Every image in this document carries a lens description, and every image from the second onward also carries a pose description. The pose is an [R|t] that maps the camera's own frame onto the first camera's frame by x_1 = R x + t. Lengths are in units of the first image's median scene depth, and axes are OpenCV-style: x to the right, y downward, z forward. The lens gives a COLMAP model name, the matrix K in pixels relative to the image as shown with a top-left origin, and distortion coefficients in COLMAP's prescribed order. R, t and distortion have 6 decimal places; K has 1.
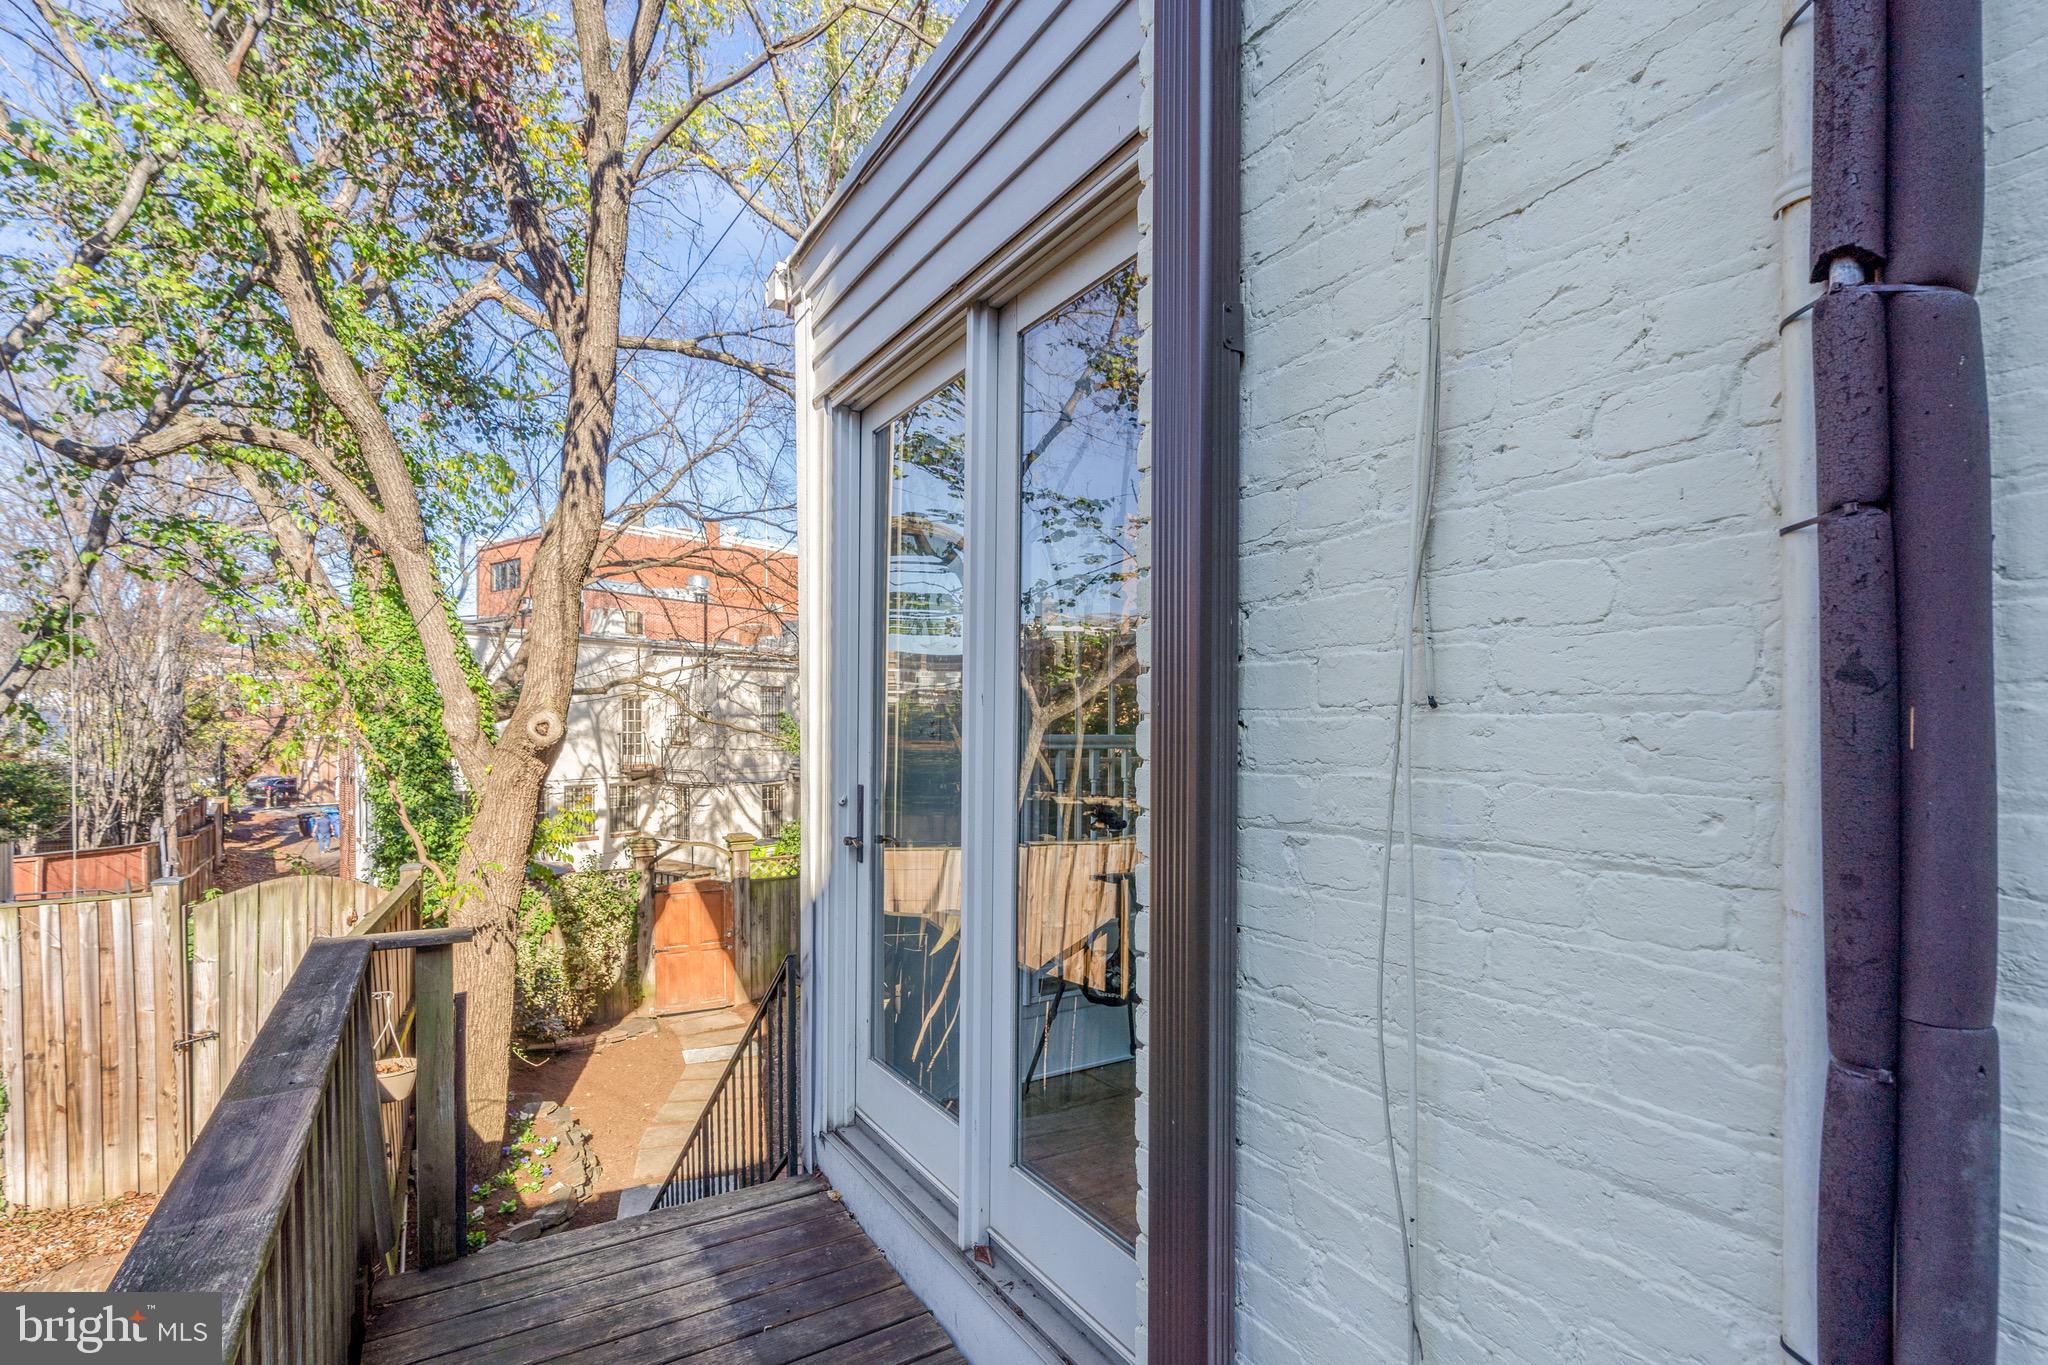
lens RADIAL K [[924.8, 0, 1007.9], [0, 924.8, 746.3], [0, 0, 1]] dist [-0.000646, 0.000522]
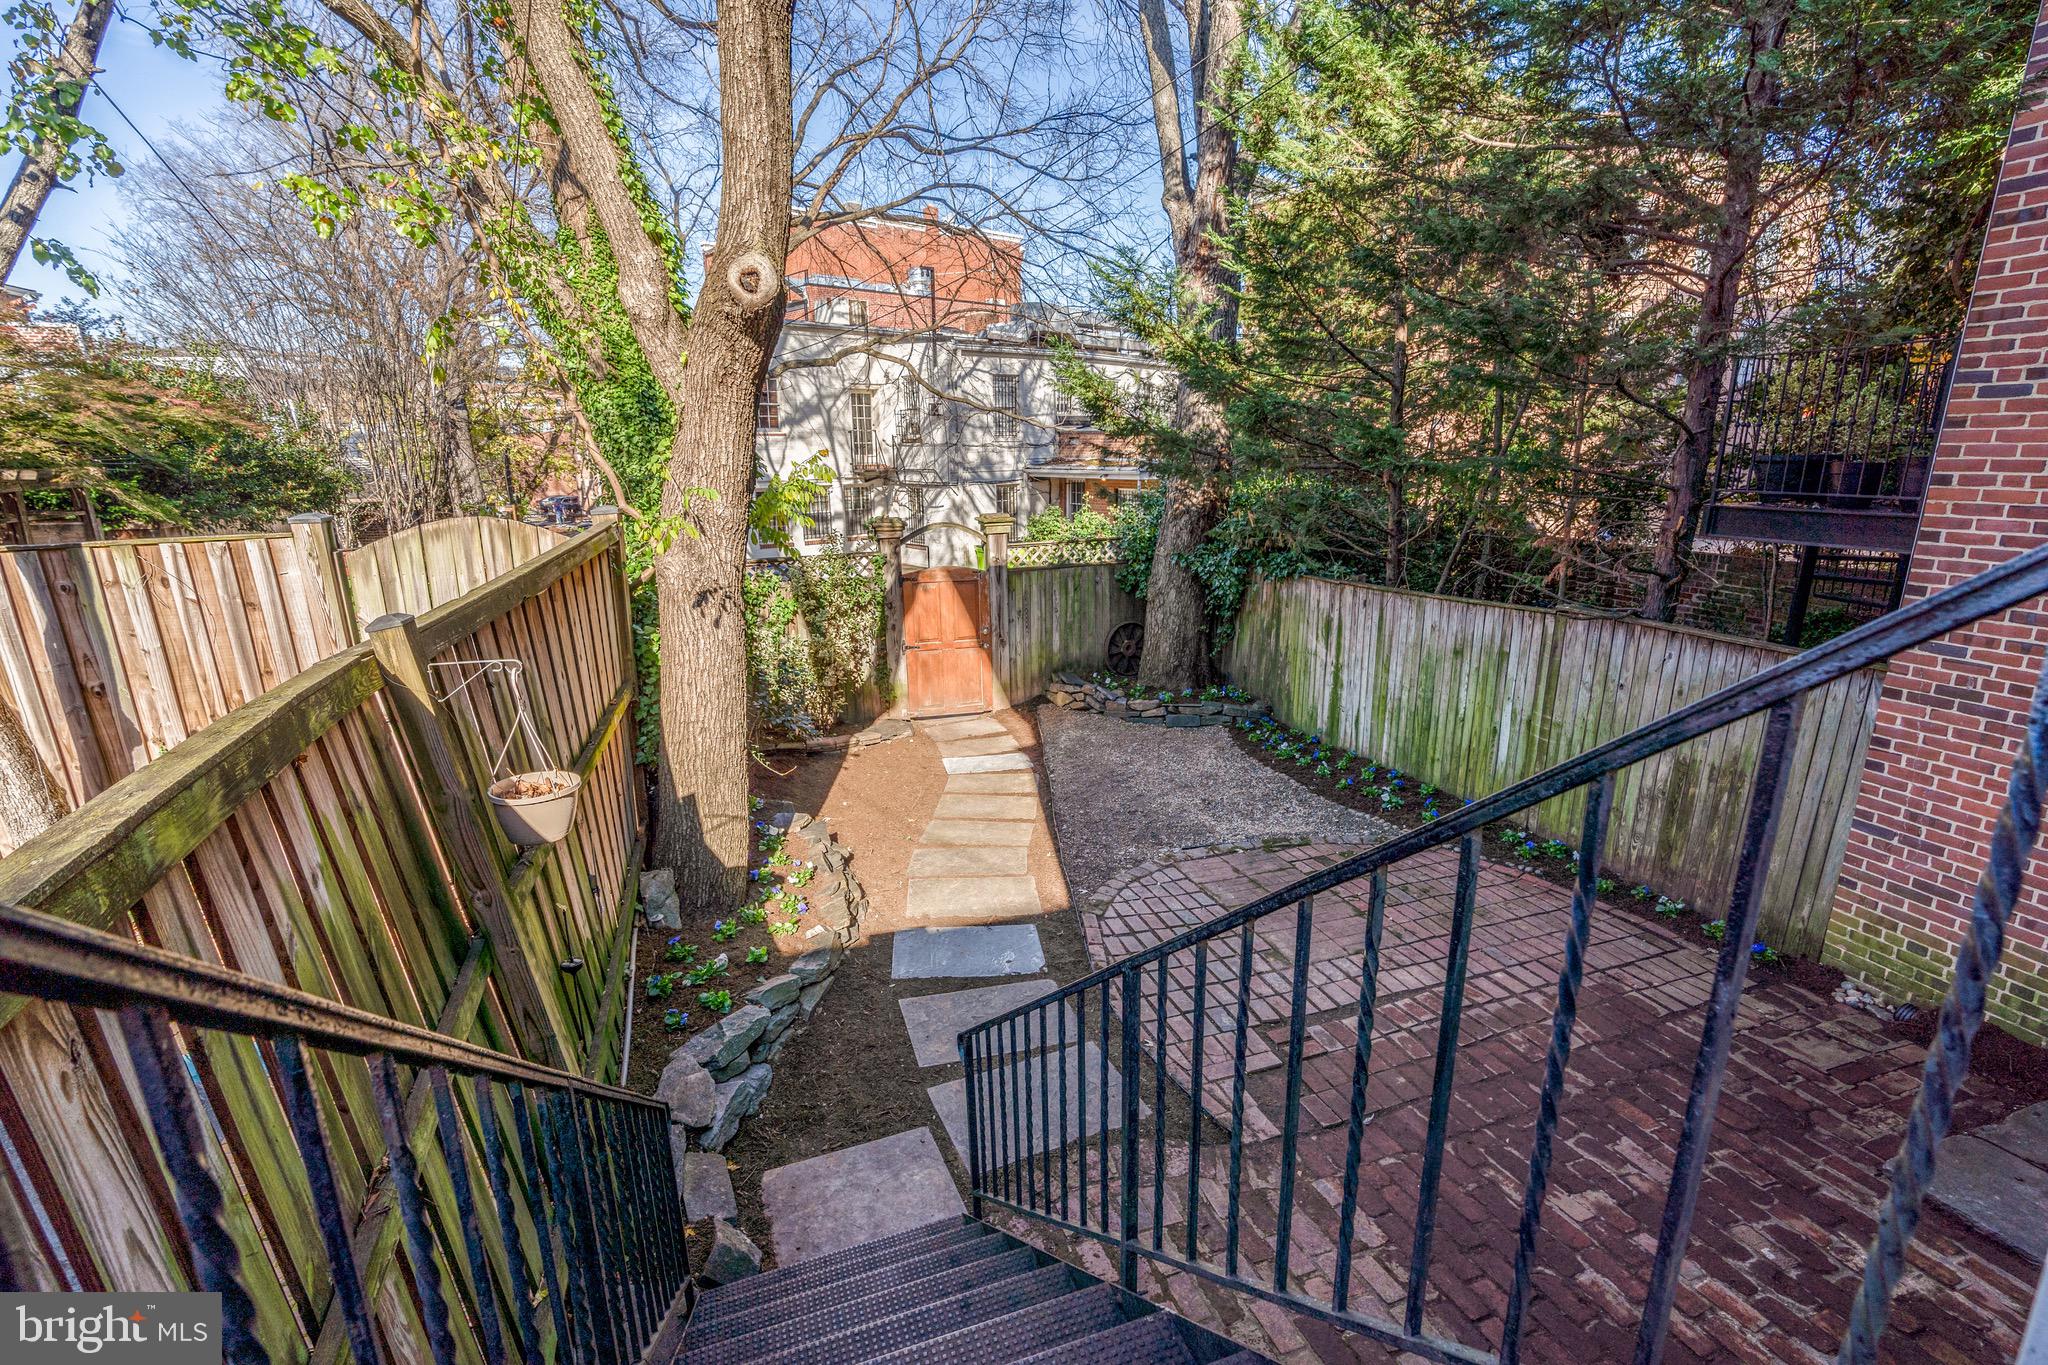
lens RADIAL K [[898.0, 0, 1040.0], [0, 898.0, 680.8], [0, 0, 1]] dist [-0.003255, 0.000829]
pose [[0.981341, 0.037713, -0.188541, -0.100280], [0.006488, 0.973522, 0.228502, 0.061985], [0.192167, -0.225462, 0.955112, 0.214830]]
